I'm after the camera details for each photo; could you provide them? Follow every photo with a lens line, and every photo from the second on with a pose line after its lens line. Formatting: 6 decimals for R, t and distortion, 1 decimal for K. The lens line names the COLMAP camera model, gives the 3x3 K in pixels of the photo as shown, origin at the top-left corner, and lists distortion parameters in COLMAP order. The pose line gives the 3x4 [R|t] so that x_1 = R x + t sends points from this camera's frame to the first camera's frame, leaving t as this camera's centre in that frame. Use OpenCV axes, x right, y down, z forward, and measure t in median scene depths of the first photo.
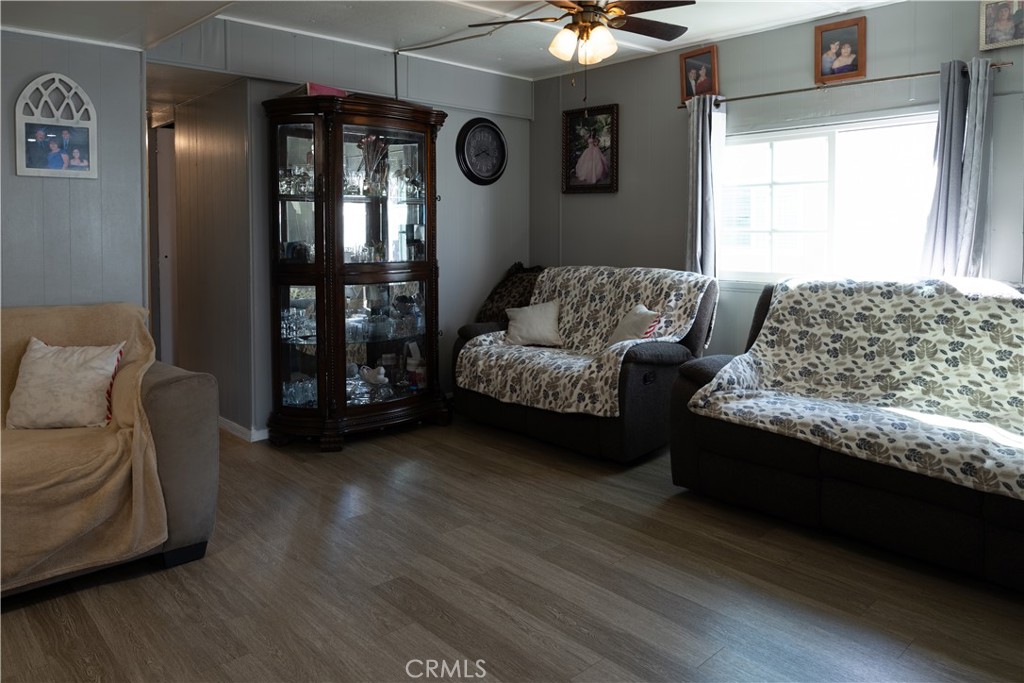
lens RADIAL K [[714.1, 0, 516.1], [0, 714.1, 260.9], [0, 0, 1]] dist [-0.007006, -0.010201]
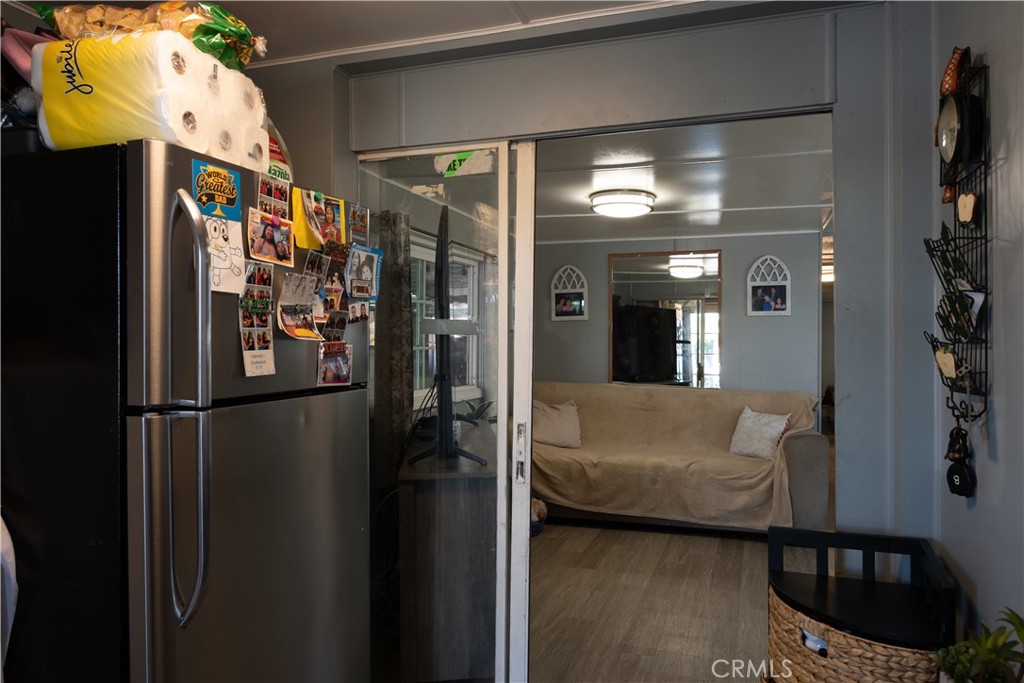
lens RADIAL K [[714.1, 0, 509.8], [0, 714.1, 337.1], [0, 0, 1]] dist [-0.007006, -0.010201]
pose [[0.465528, -0.011224, -0.884962, 0.596401], [-0.036686, 0.998815, -0.031967, 0.011284], [0.884273, 0.047348, 0.464565, -0.350534]]
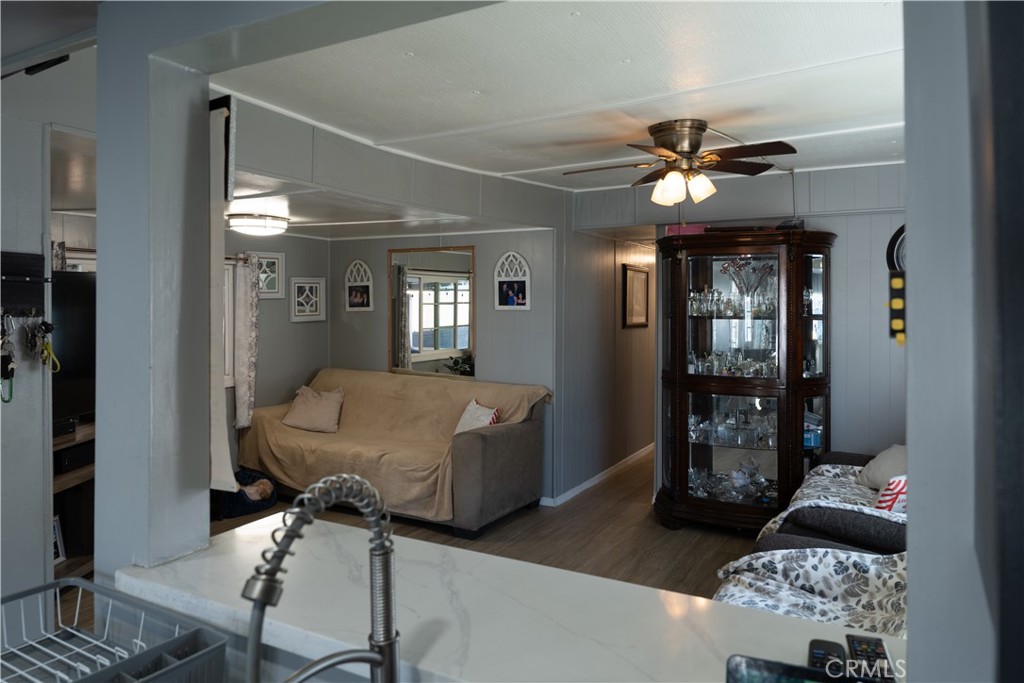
lens RADIAL K [[714.1, 0, 496.3], [0, 714.1, 294.2], [0, 0, 1]] dist [-0.007006, -0.010201]
pose [[0.281990, -0.001594, -0.959416, 1.076106], [-0.032552, 0.999407, -0.011227, -0.140131], [0.958865, 0.034396, 0.281771, 0.475975]]
